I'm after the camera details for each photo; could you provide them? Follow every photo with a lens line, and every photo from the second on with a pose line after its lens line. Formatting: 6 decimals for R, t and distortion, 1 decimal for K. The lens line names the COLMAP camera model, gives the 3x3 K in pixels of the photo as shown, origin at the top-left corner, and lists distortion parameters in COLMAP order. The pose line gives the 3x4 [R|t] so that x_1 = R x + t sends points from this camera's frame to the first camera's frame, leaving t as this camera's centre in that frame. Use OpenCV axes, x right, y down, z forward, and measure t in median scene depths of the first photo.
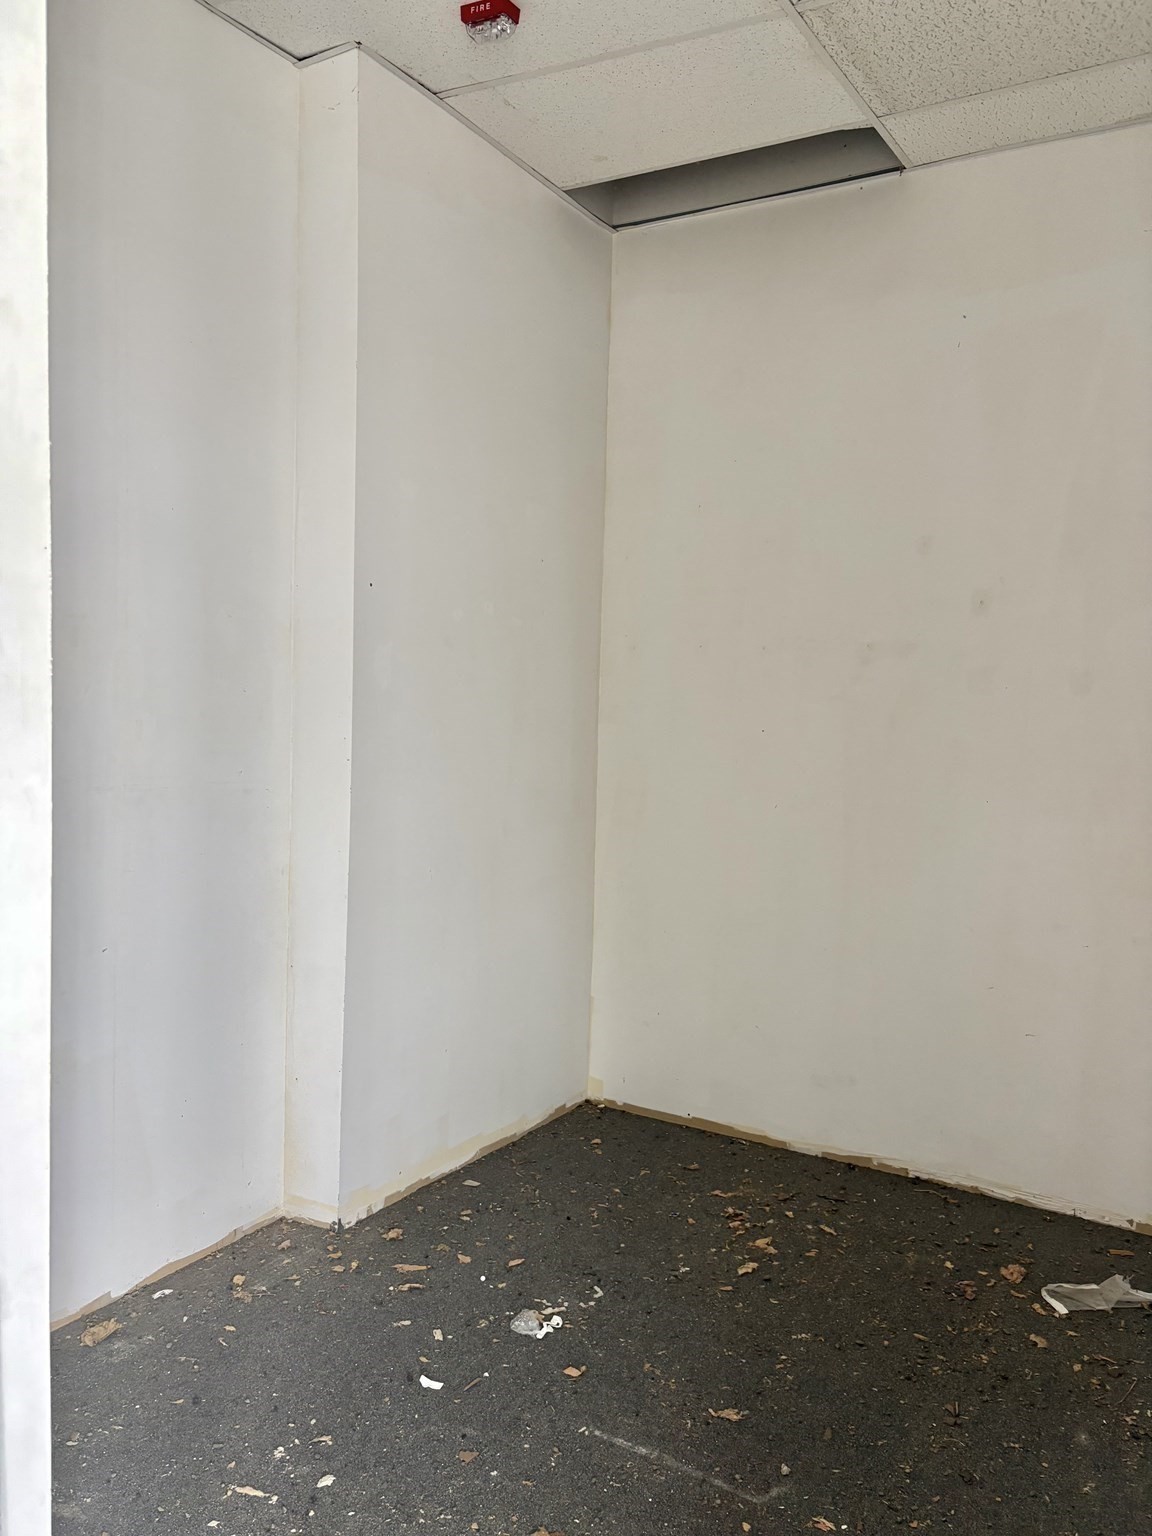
lens RADIAL K [[1153.3, 0, 569.5], [0, 1153.3, 782.7], [0, 0, 1]] dist [0.031914, -0.033669]
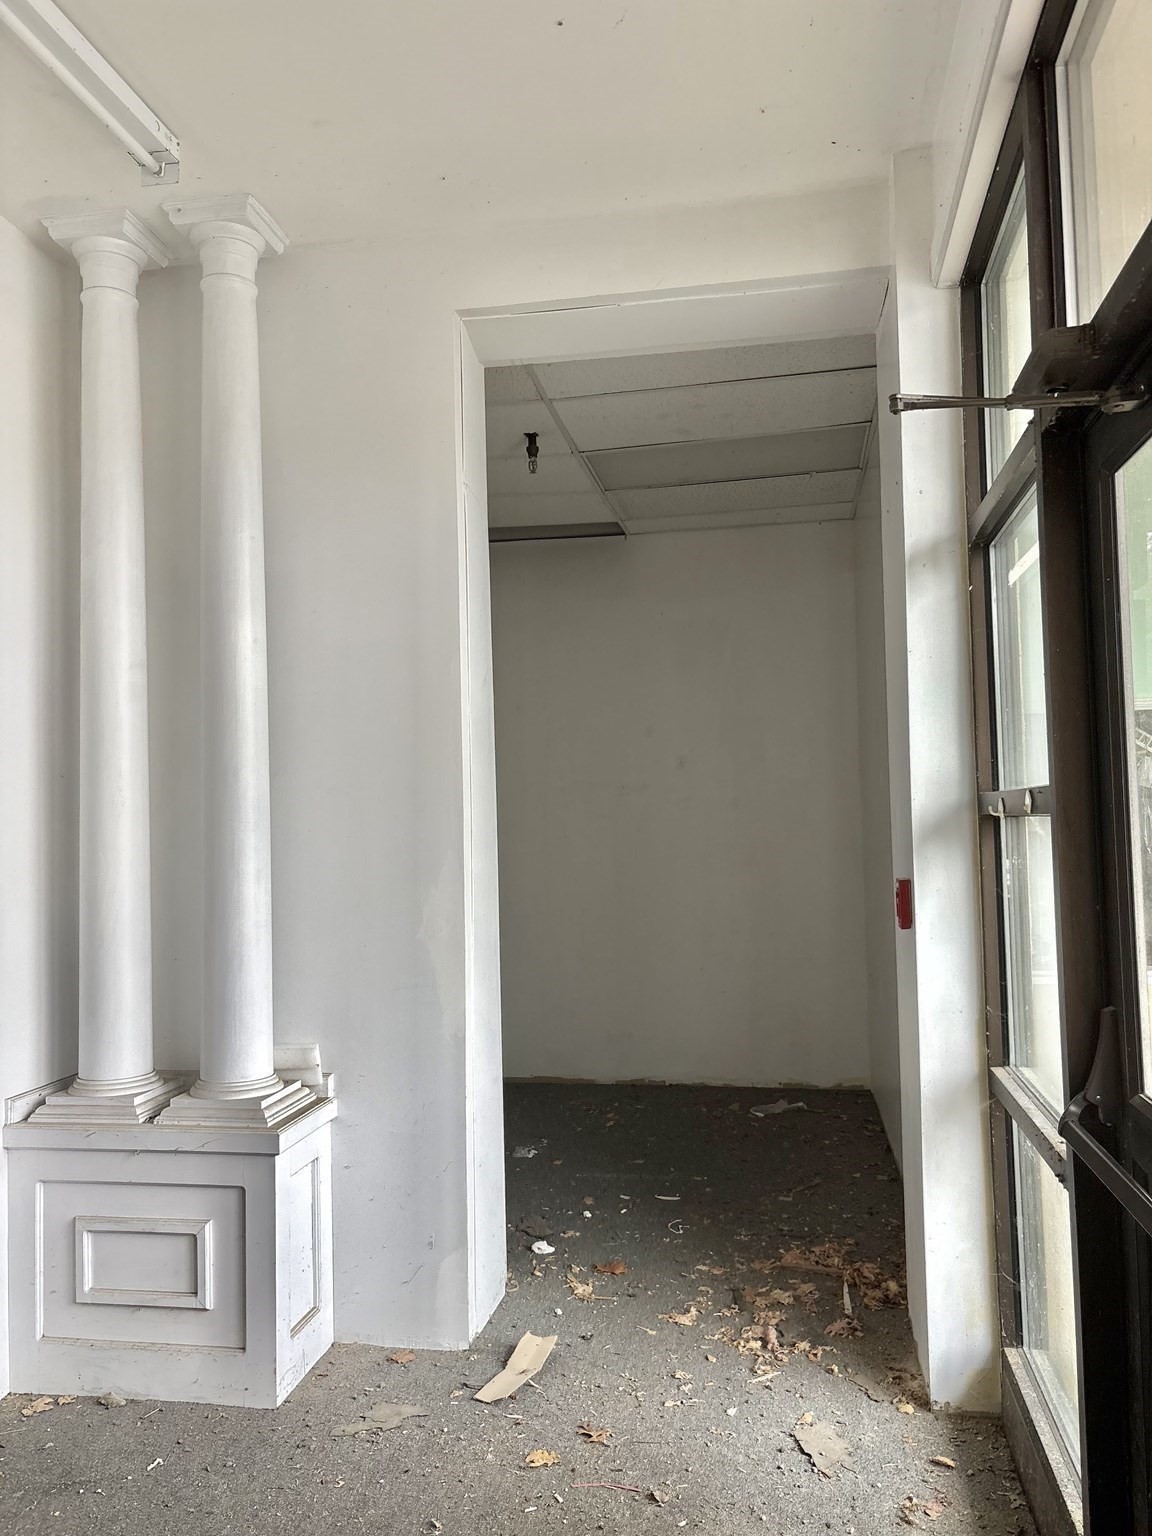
lens RADIAL K [[1153.3, 0, 578.4], [0, 1153.3, 770.9], [0, 0, 1]] dist [0.031914, -0.033669]
pose [[0.929795, -0.028785, 0.366949, -0.494119], [0.067488, 0.993369, -0.093079, 0.020396], [-0.361837, 0.111309, 0.925573, -0.678514]]
